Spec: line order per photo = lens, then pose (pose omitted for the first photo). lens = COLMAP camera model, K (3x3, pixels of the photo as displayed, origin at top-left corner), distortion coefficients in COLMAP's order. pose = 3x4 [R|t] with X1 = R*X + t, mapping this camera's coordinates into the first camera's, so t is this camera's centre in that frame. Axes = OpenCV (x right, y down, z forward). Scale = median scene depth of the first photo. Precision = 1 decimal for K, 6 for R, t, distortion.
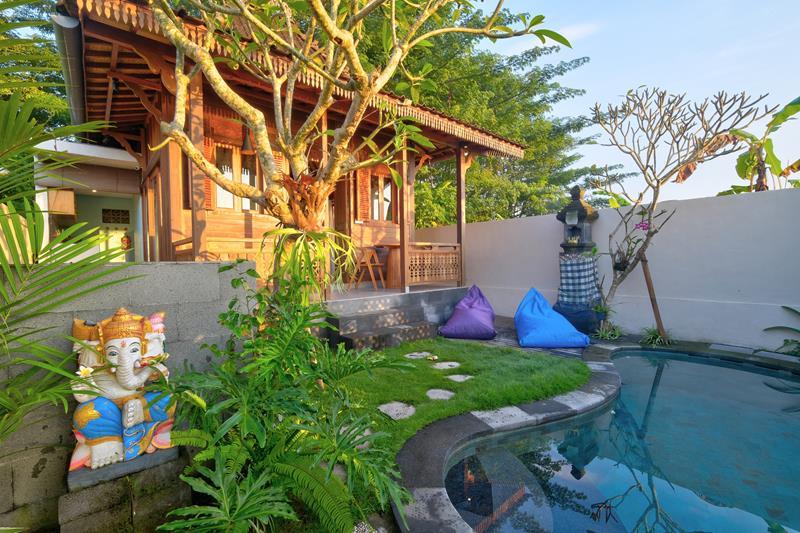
lens RADIAL K [[351.3, 0, 400.8], [0, 351.3, 265.6], [0, 0, 1]] dist [-0.001237, -0.000393]
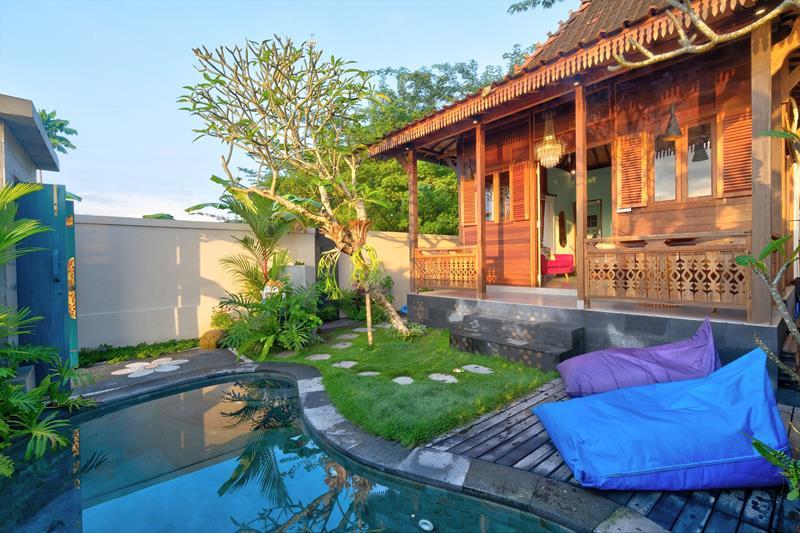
lens RADIAL K [[351.3, 0, 396.1], [0, 351.3, 264.6], [0, 0, 1]] dist [-0.001237, -0.000393]
pose [[-0.024266, 0.021083, -0.999483, 1.375273], [-0.008116, 0.999741, 0.021285, -0.044578], [0.999673, 0.008628, -0.024089, 1.164126]]
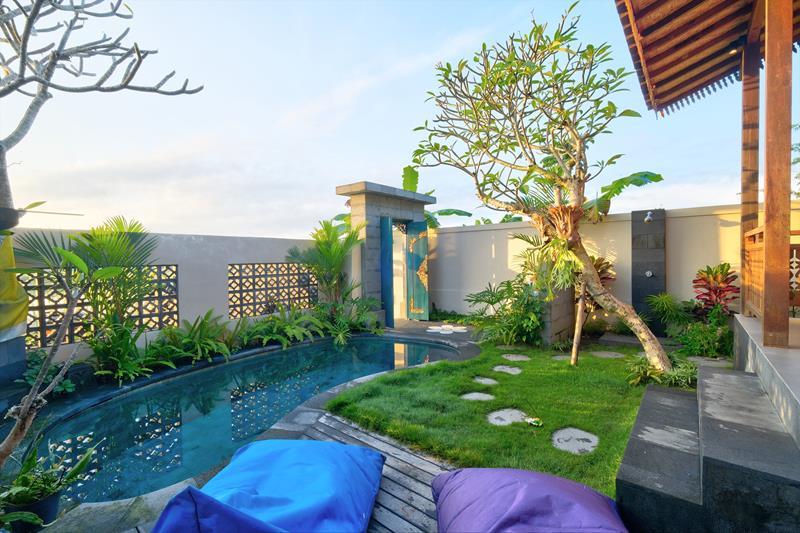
lens RADIAL K [[351.3, 0, 396.1], [0, 351.3, 264.2], [0, 0, 1]] dist [-0.001237, -0.000393]
pose [[-0.988116, 0.020184, -0.152376, 0.581990], [0.014630, 0.999190, 0.037482, -0.055361], [0.153009, 0.034808, -0.987612, 2.120561]]
